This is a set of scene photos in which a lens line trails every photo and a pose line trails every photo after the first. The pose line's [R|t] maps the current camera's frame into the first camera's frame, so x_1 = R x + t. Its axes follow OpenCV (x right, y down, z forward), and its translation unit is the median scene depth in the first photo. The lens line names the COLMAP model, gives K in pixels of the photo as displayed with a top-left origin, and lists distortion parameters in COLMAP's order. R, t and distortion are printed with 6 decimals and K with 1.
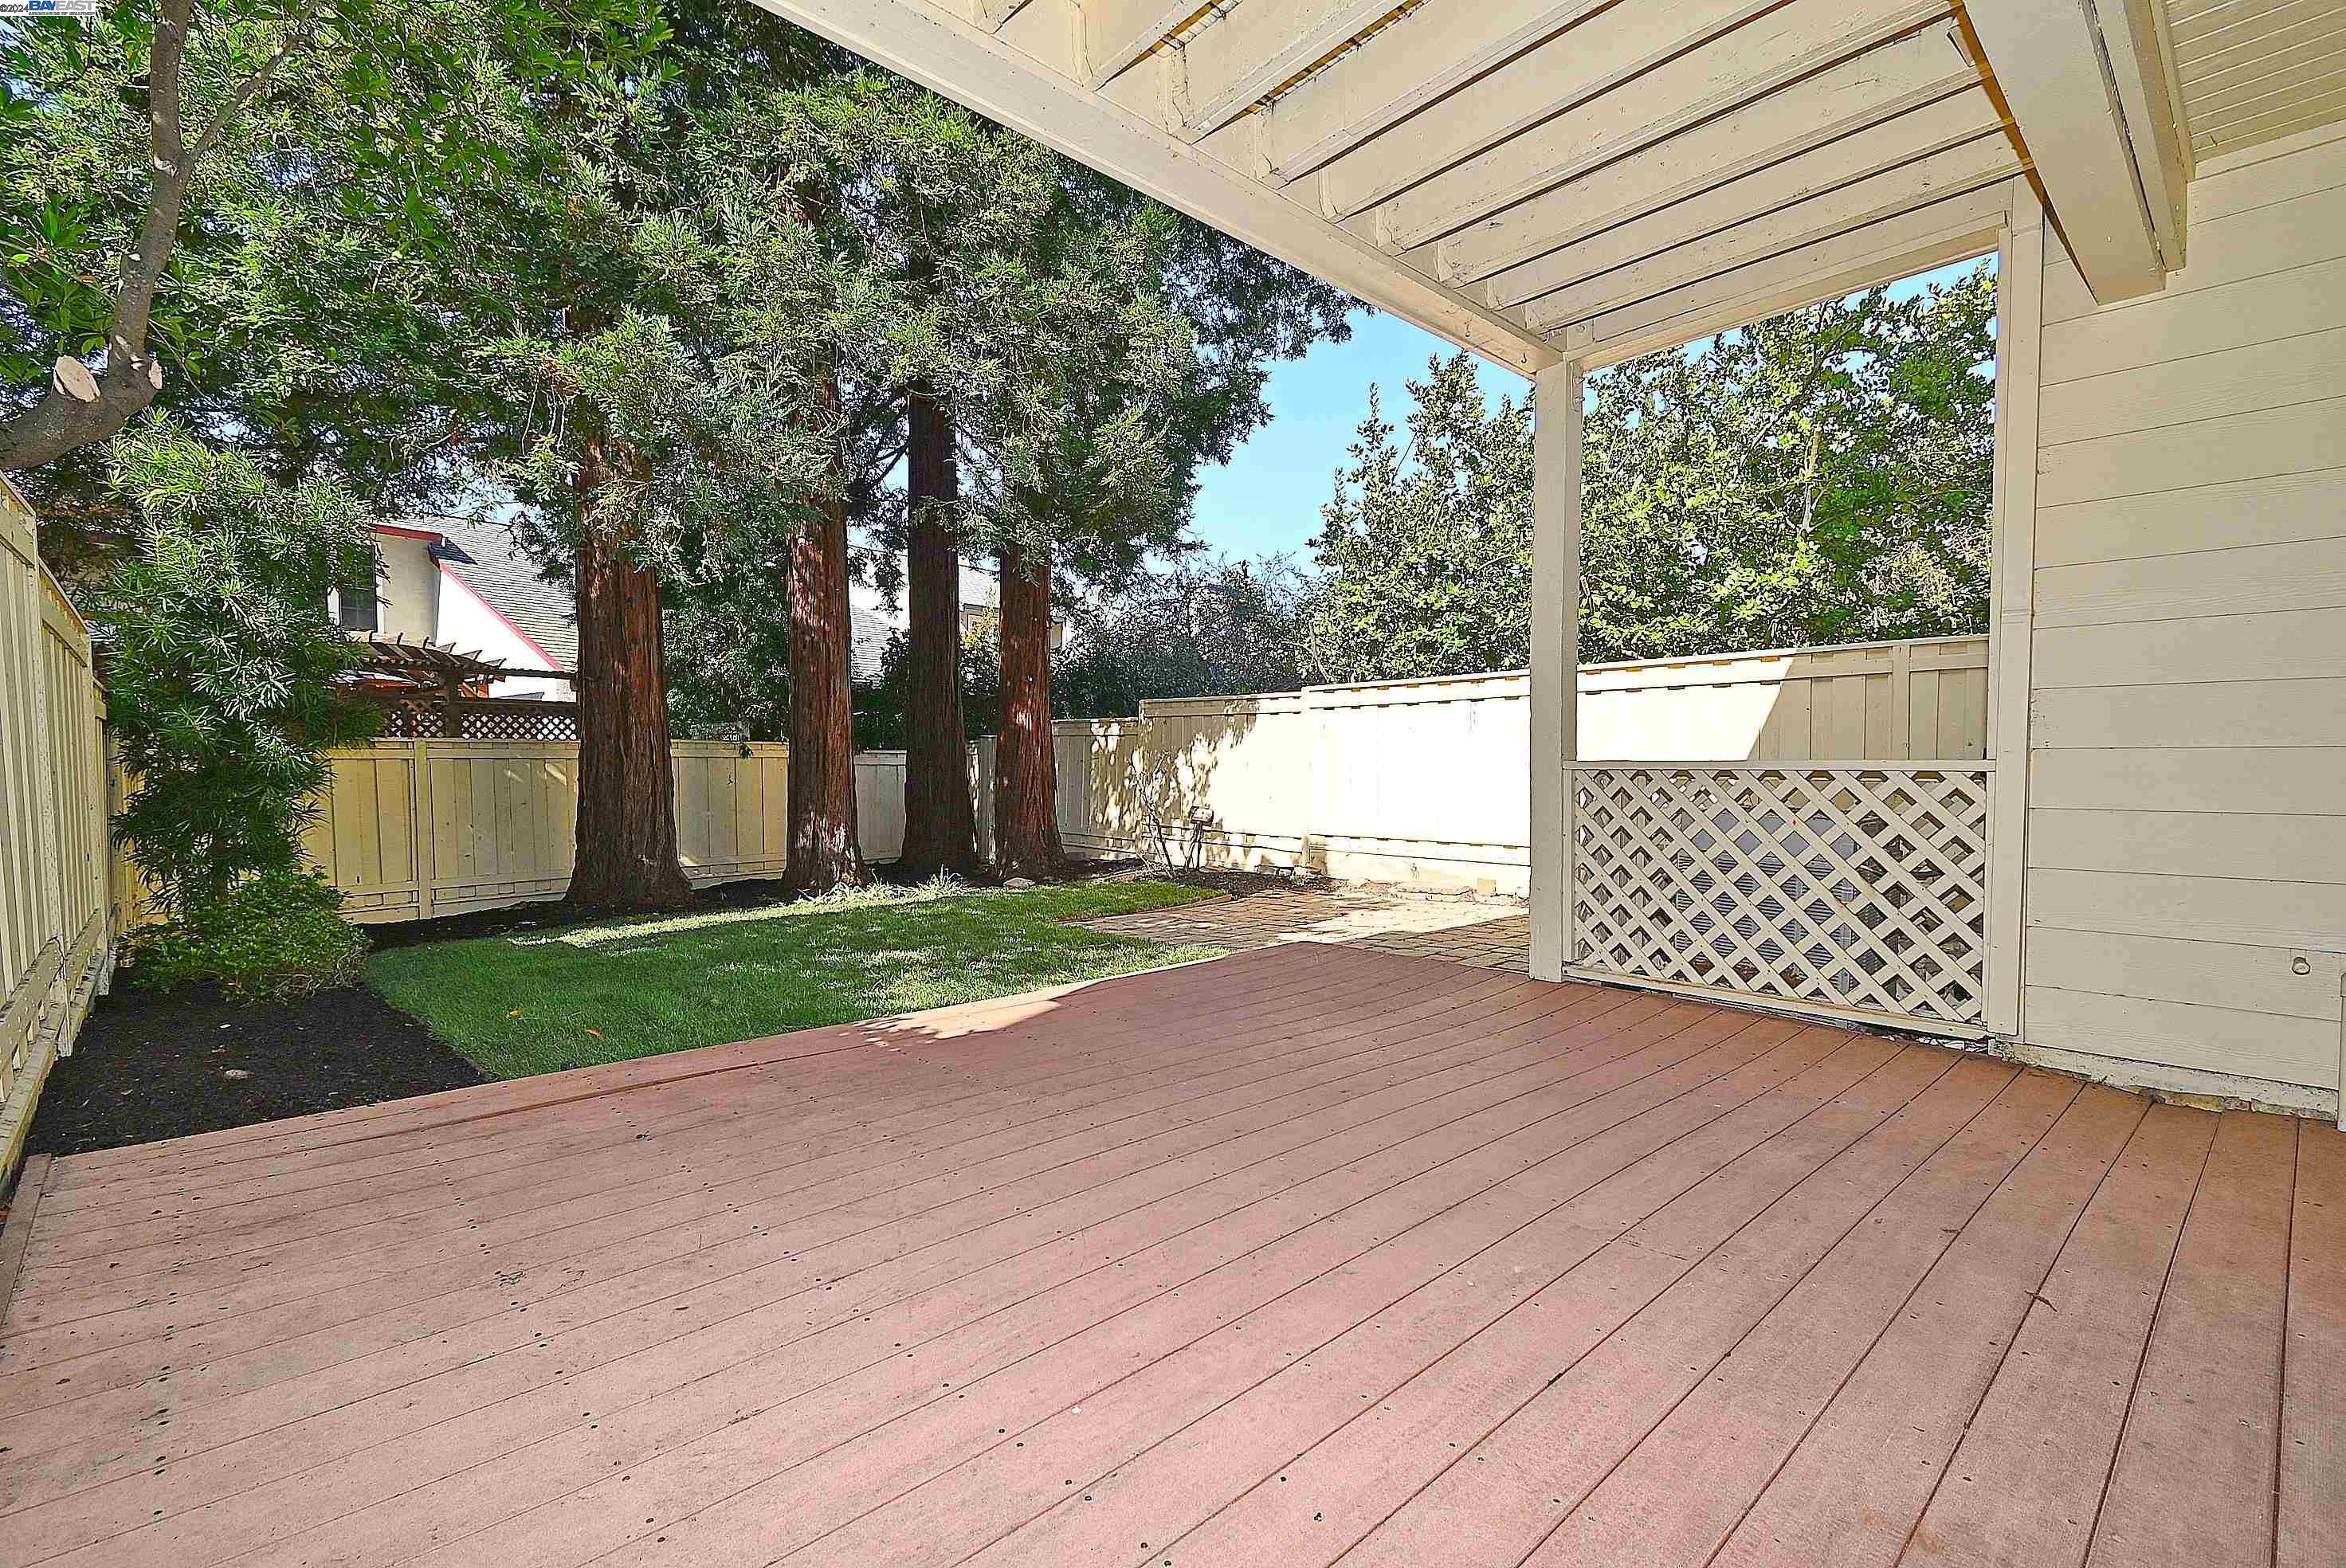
lens RADIAL K [[1040.8, 0, 1173.0], [0, 1040.8, 800.5], [0, 0, 1]] dist [0.000753, -0.000063]
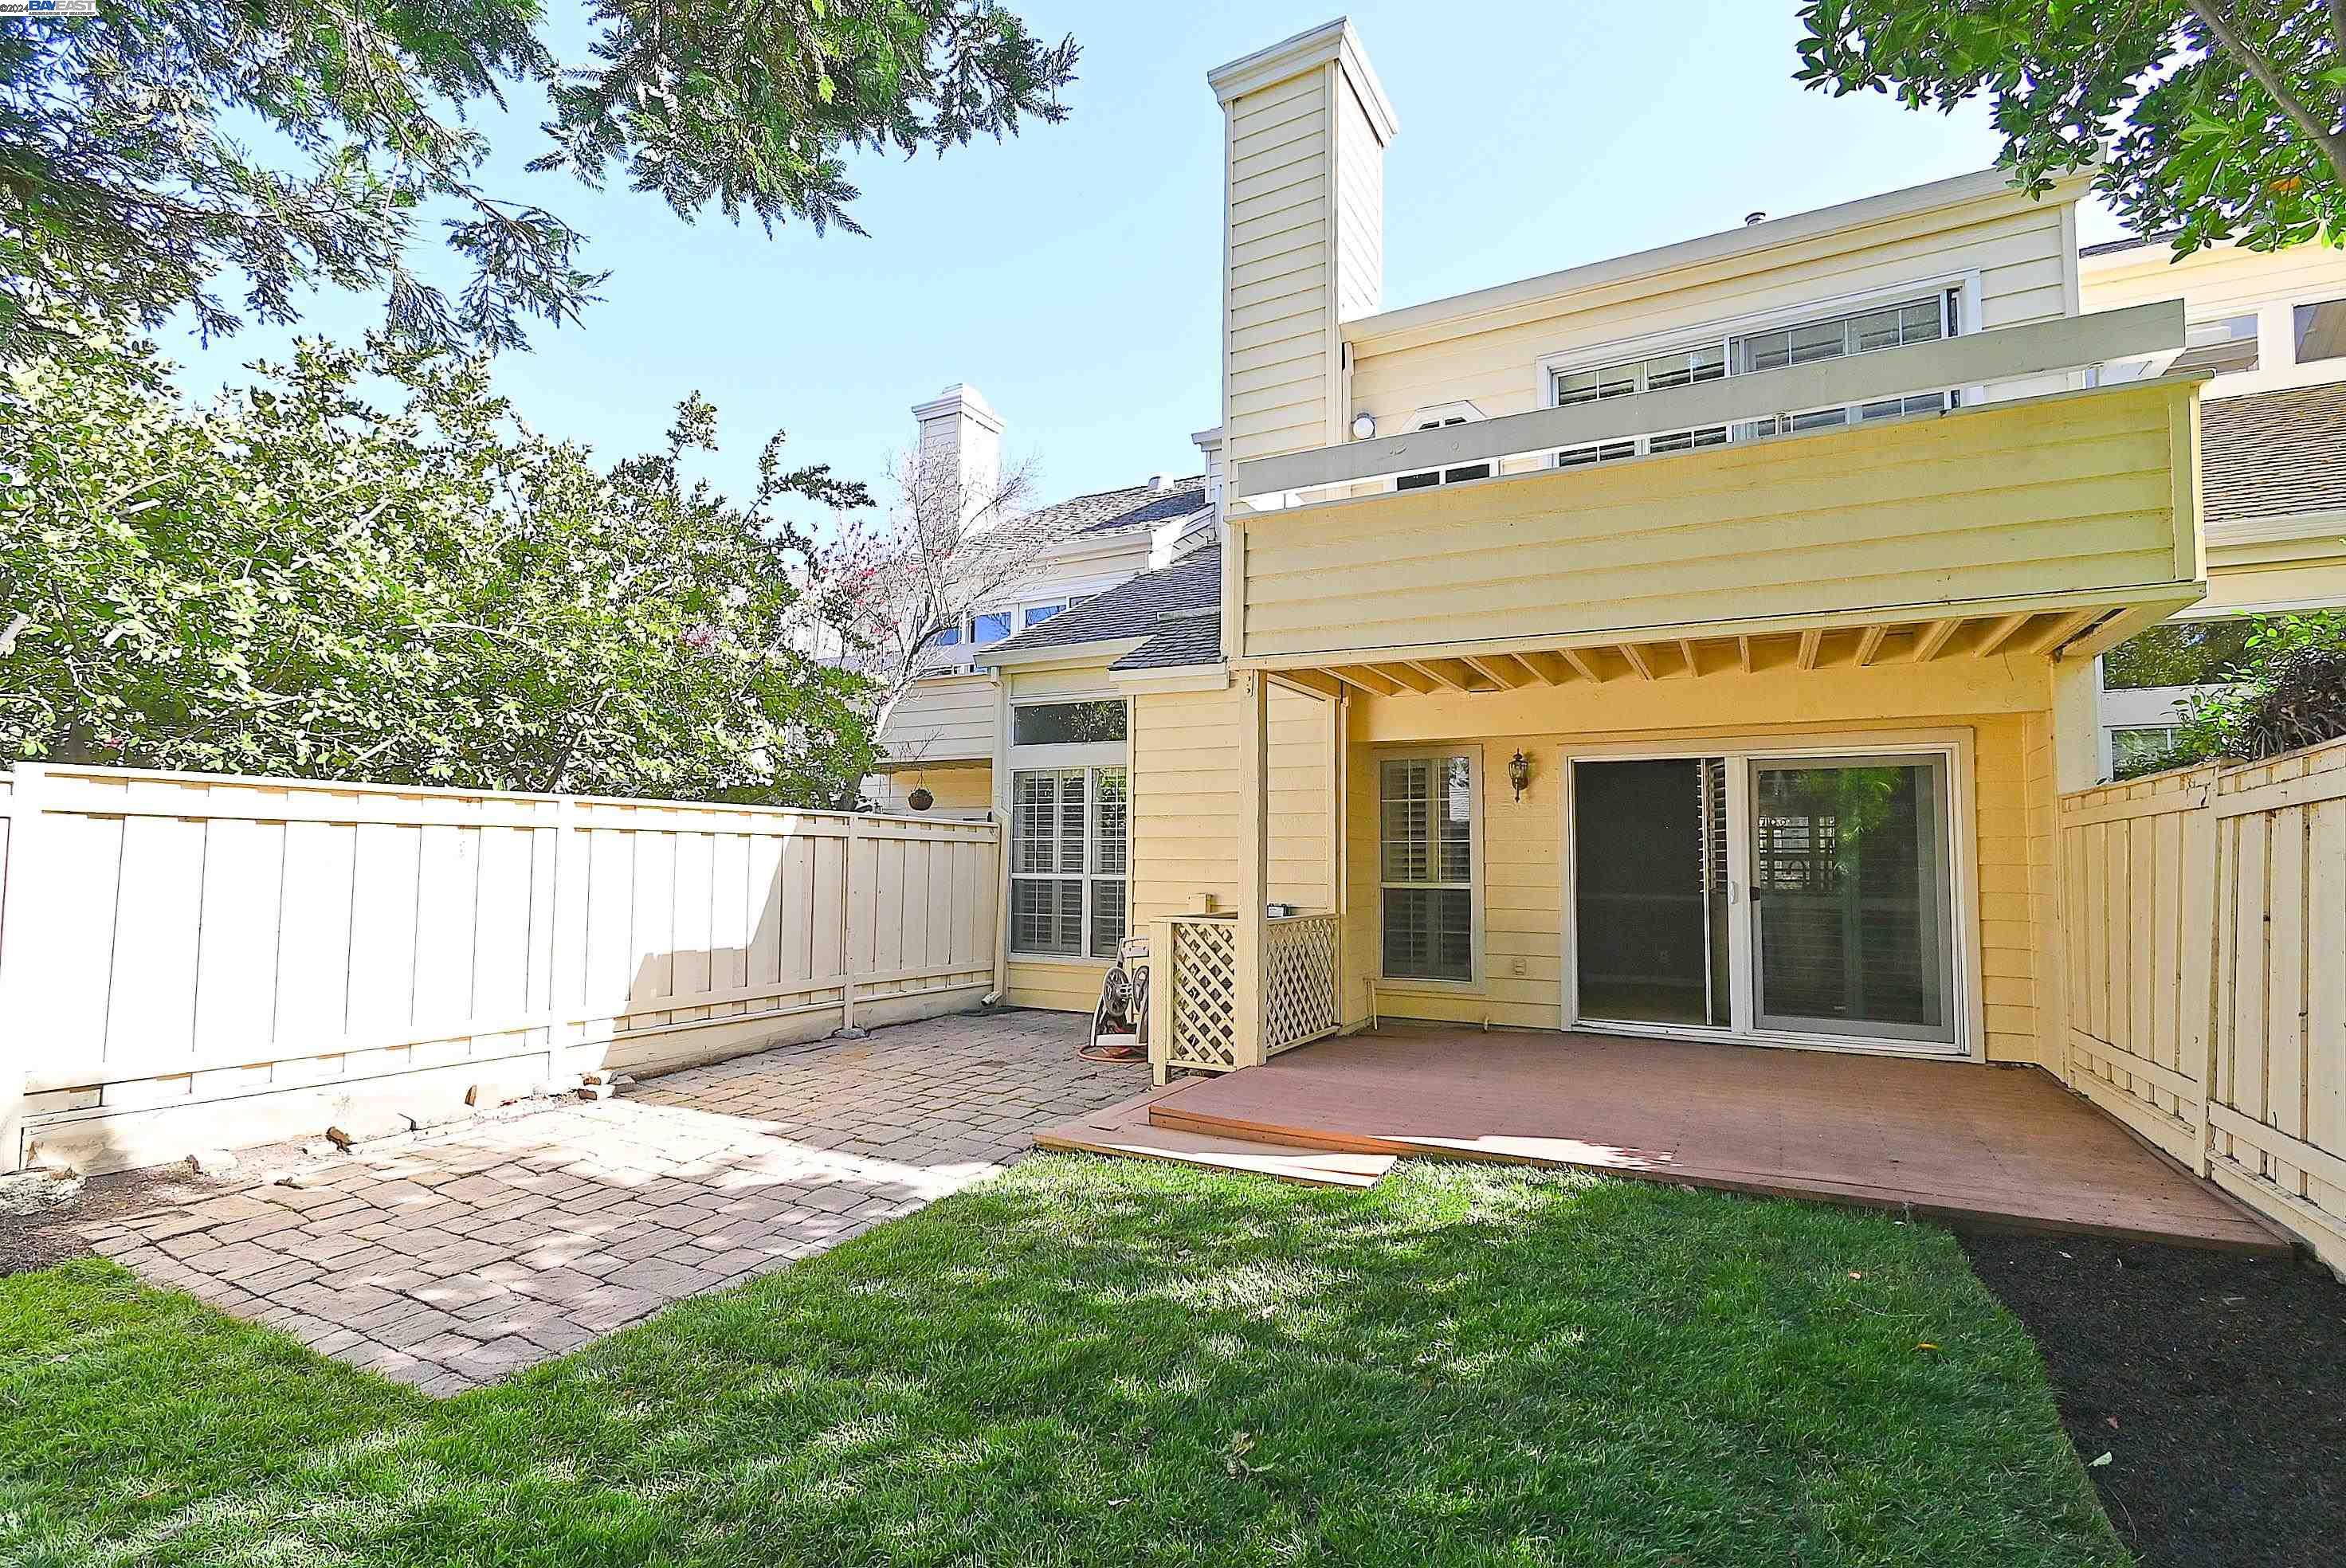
lens RADIAL K [[1092.9, 0, 1168.9], [0, 1092.9, 850.1], [0, 0, 1]] dist [0.004477, -0.000037]
pose [[-0.304073, 0.022945, 0.952372, -0.424924], [0.037448, 0.999225, -0.012117, -0.043970], [-0.951912, 0.031980, -0.304697, 0.614264]]
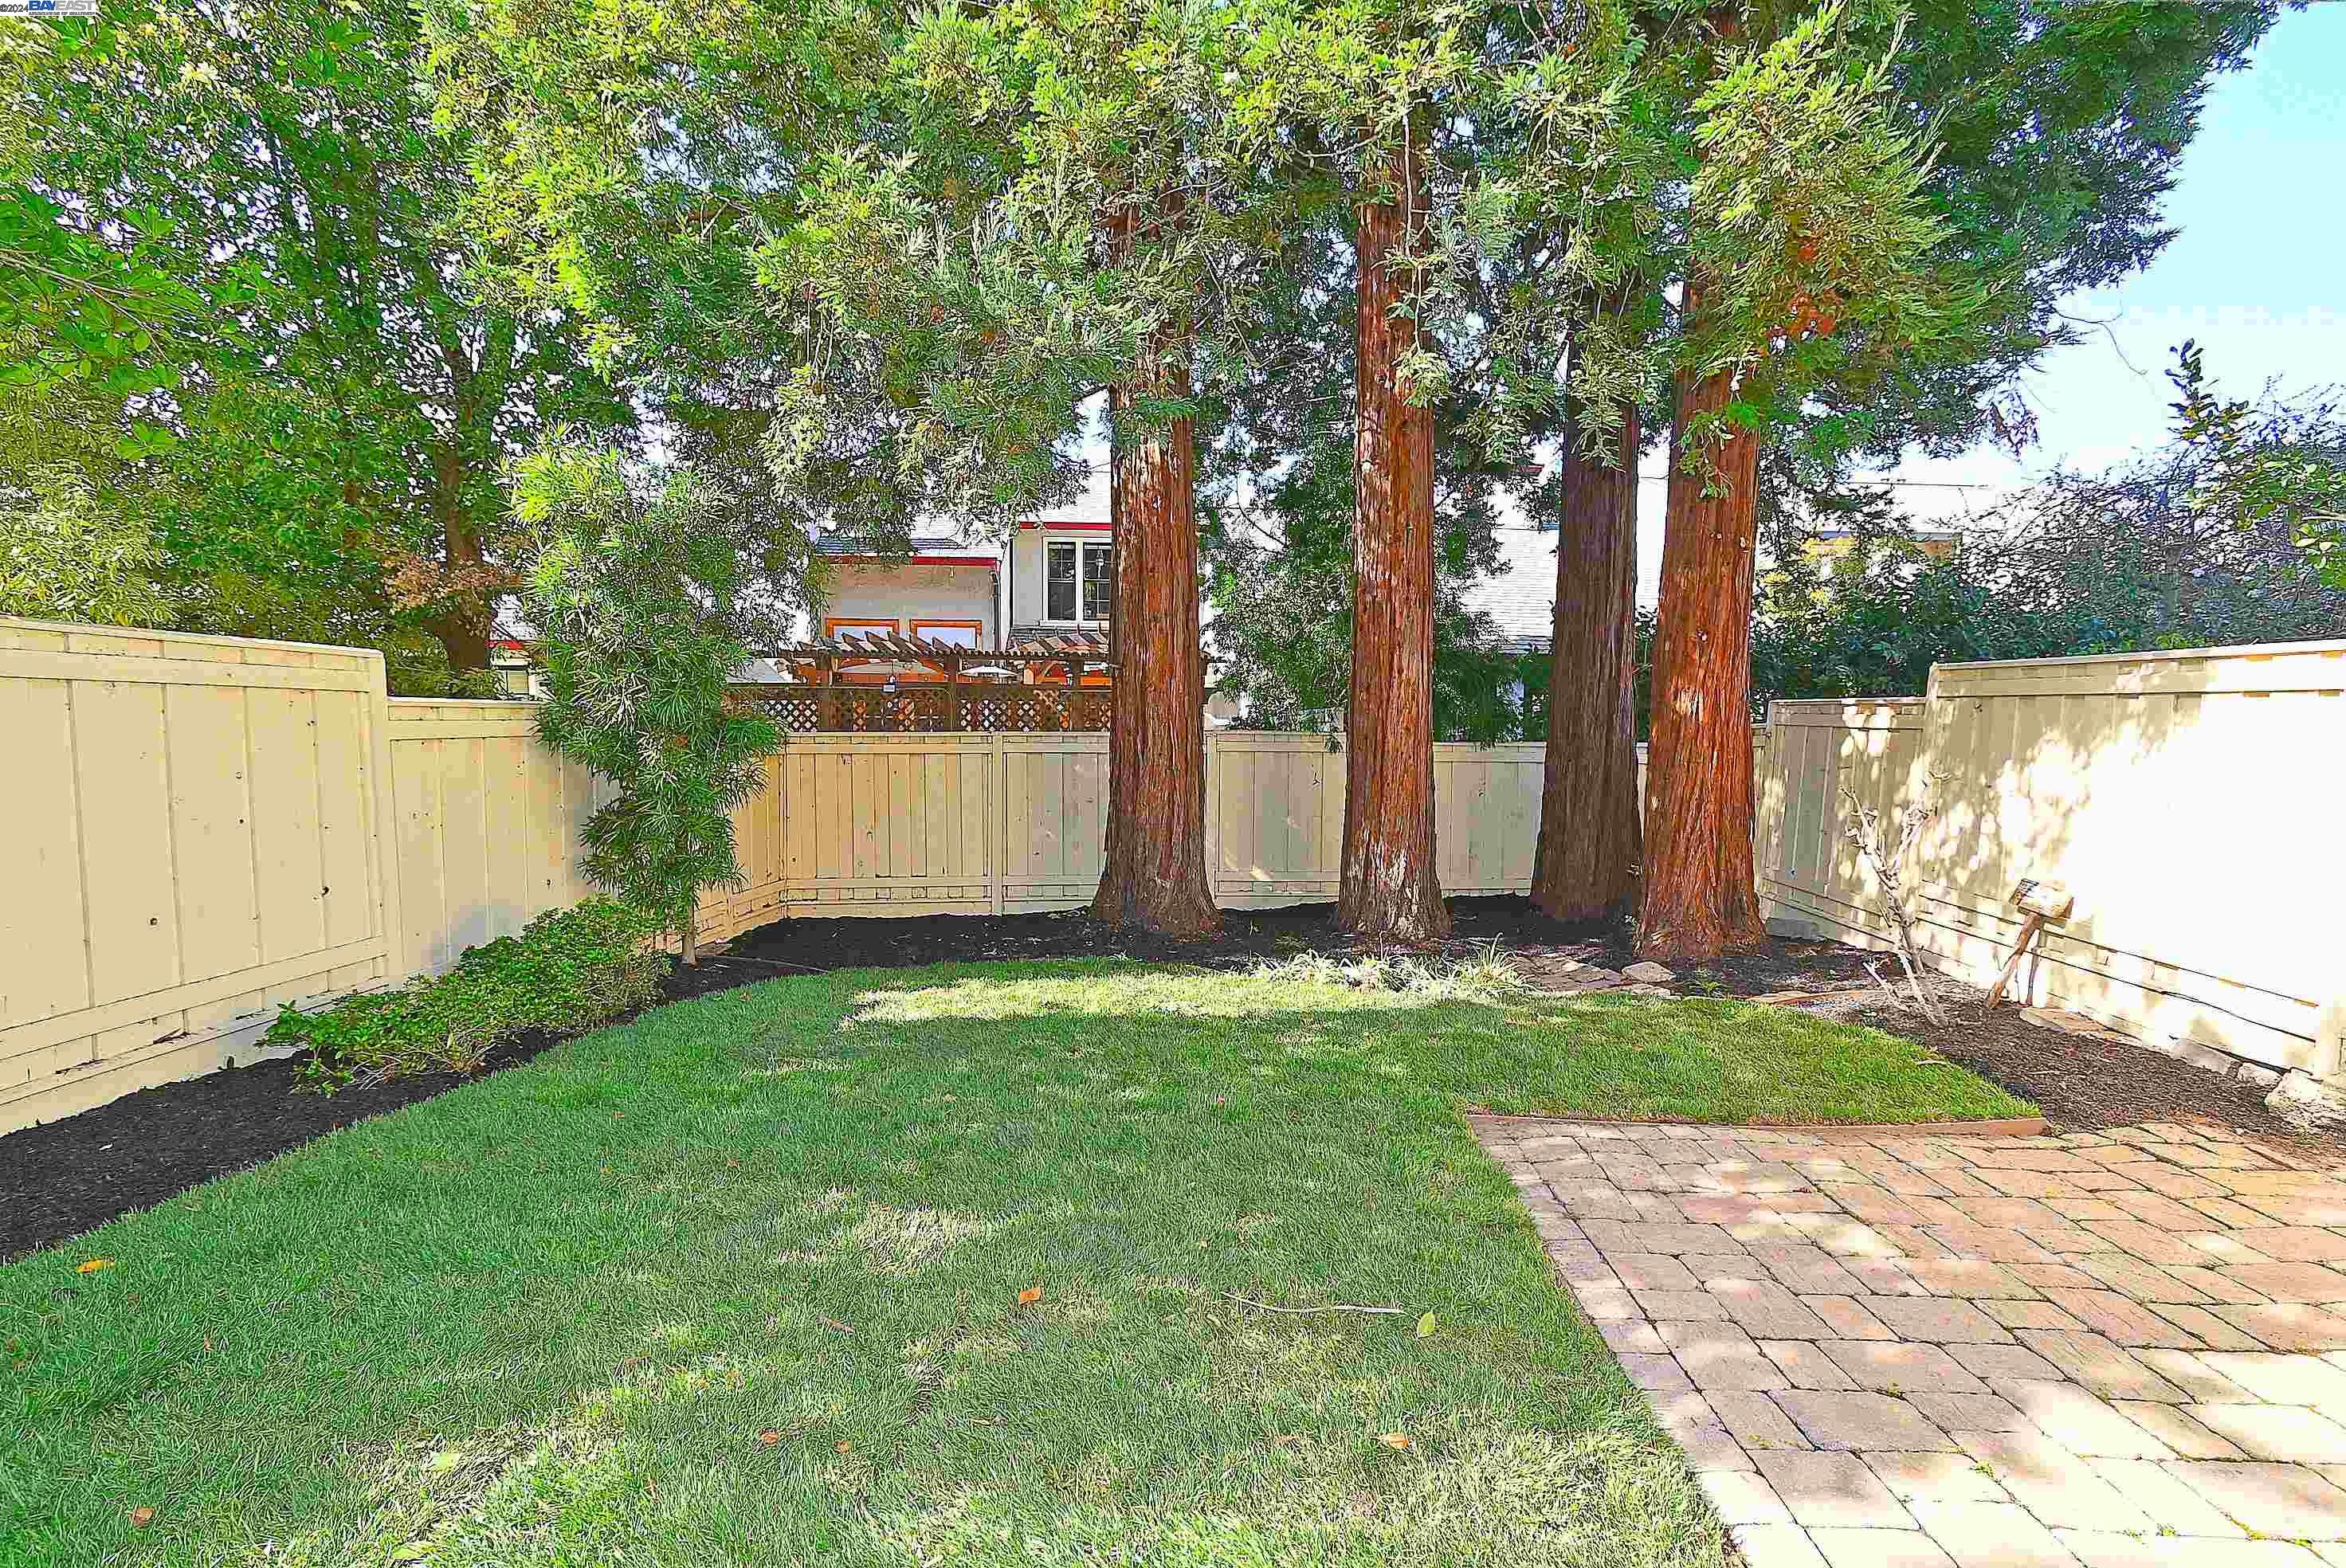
lens RADIAL K [[1044.0, 0, 1174.4], [0, 1044.0, 800.9], [0, 0, 1]] dist [0.005146, -0.001033]
pose [[0.703365, 0.059309, -0.708350, 0.086910], [-0.033411, 0.998170, 0.050399, -0.044209], [0.710043, -0.011782, 0.704060, 0.370768]]
